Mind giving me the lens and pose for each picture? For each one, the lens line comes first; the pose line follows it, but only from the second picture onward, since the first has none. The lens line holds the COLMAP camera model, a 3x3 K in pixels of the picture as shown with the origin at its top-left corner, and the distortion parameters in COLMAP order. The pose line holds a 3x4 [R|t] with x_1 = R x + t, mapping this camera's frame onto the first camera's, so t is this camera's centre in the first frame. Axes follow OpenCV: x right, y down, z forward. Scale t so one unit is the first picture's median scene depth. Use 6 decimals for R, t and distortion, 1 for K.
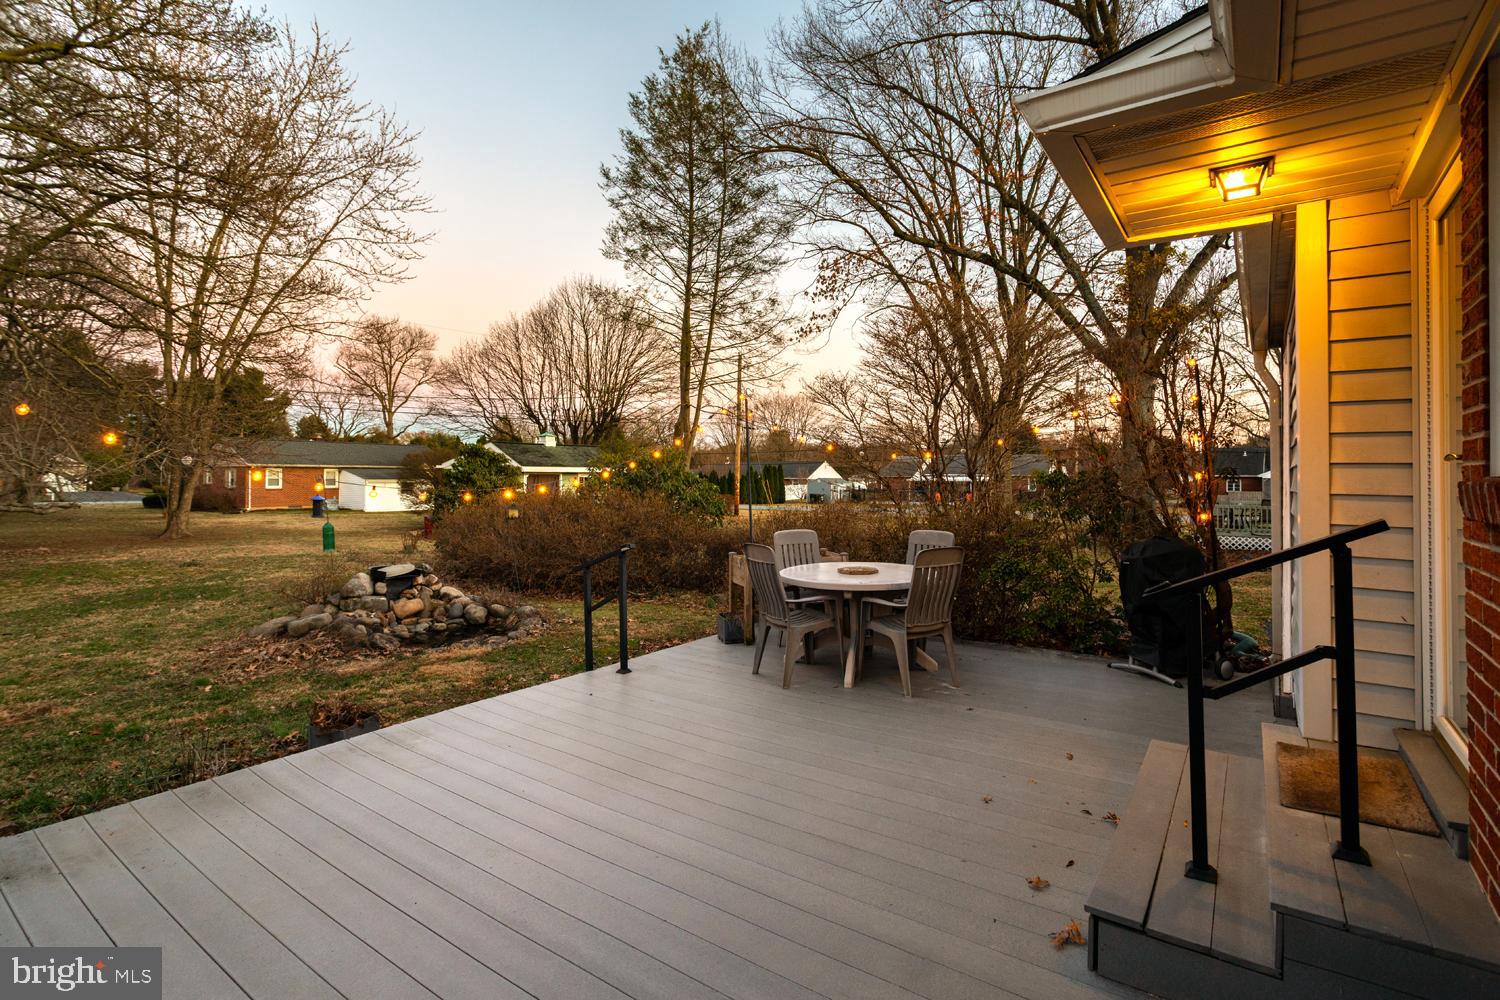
lens RADIAL K [[735.9, 0, 746.4], [0, 735.9, 488.5], [0, 0, 1]] dist [0.004855, 0.000489]
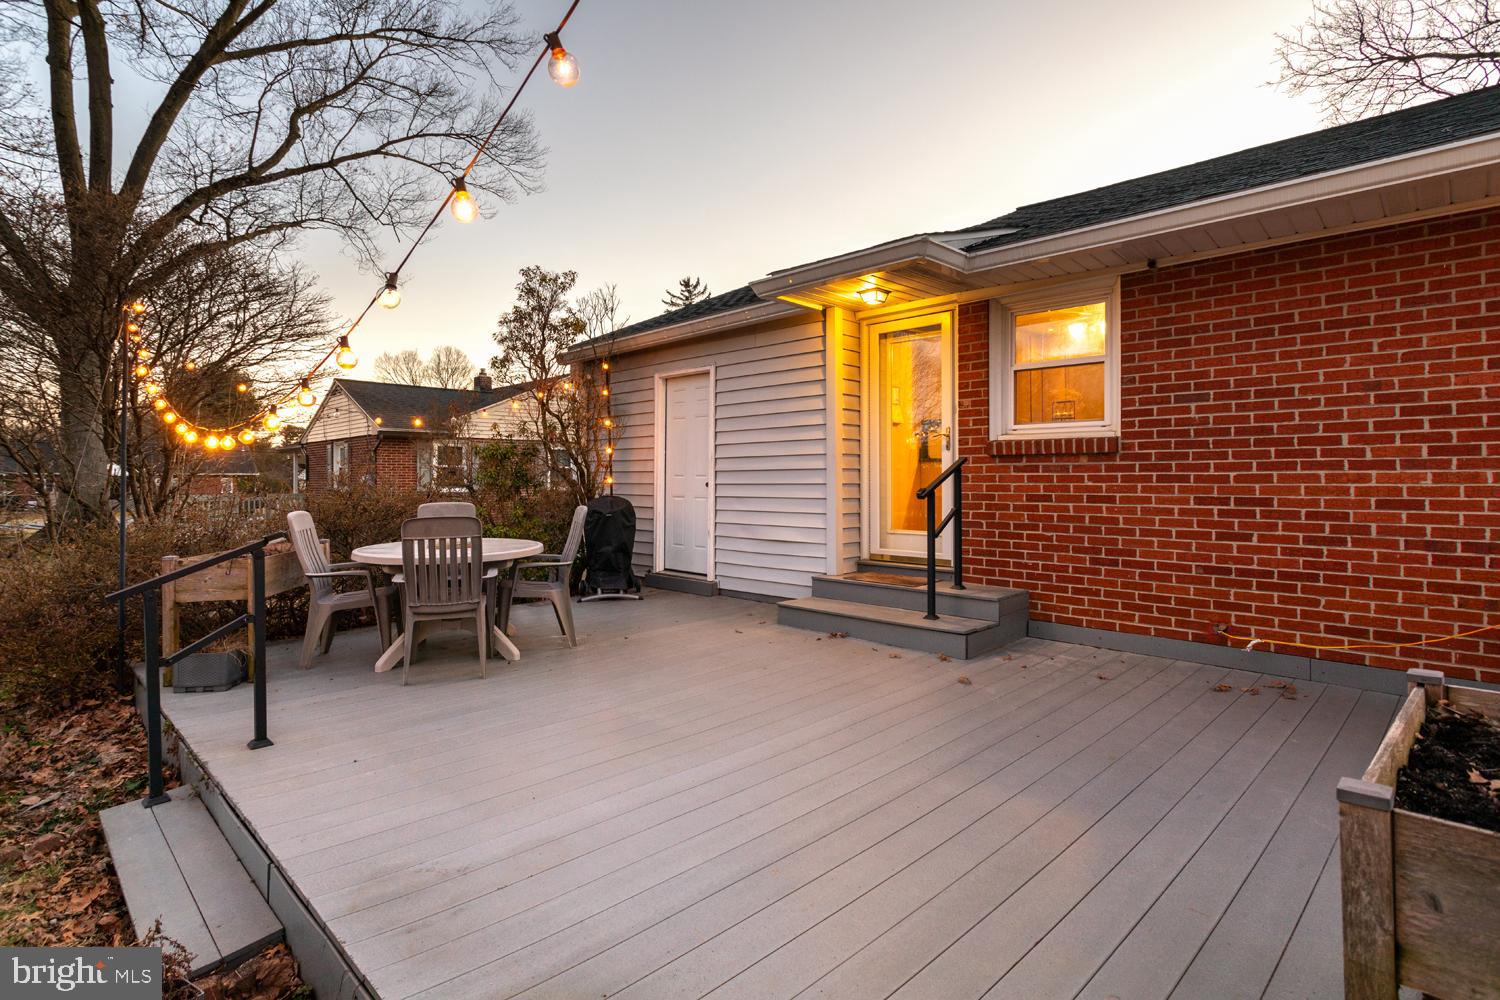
lens RADIAL K [[735.9, 0, 748.6], [0, 735.9, 489.4], [0, 0, 1]] dist [0.004855, 0.000489]
pose [[0.163636, -0.017667, 0.986363, -1.103692], [0.015179, 0.999766, 0.015389, 0.043725], [-0.986404, 0.012454, 0.163866, 0.745282]]
